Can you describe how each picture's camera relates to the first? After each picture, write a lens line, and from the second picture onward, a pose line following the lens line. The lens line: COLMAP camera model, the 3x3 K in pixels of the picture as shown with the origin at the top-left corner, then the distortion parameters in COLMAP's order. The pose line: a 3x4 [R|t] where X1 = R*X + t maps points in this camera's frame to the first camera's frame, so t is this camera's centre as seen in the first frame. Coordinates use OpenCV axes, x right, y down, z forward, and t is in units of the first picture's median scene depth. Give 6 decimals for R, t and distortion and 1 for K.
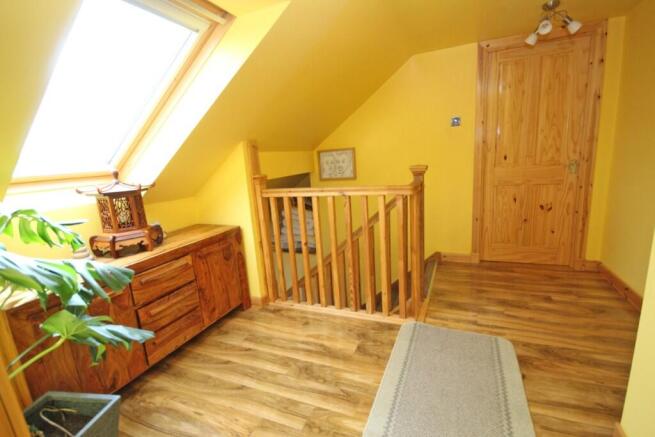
lens RADIAL K [[300.3, 0, 332.0], [0, 300.3, 220.6], [0, 0, 1]] dist [0.002648, -0.001628]
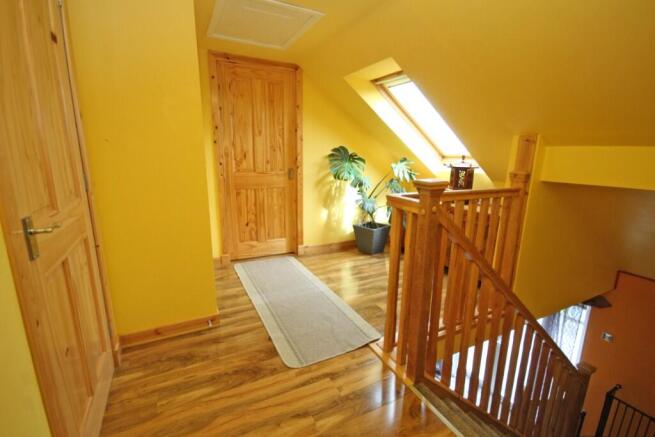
lens RADIAL K [[300.3, 0, 329.1], [0, 300.3, 218.9], [0, 0, 1]] dist [0.002648, -0.001628]
pose [[-0.646893, 0.216400, -0.731232, 1.129852], [-0.133864, 0.911778, 0.388255, -0.398514], [0.750739, 0.349045, -0.560854, 1.507987]]
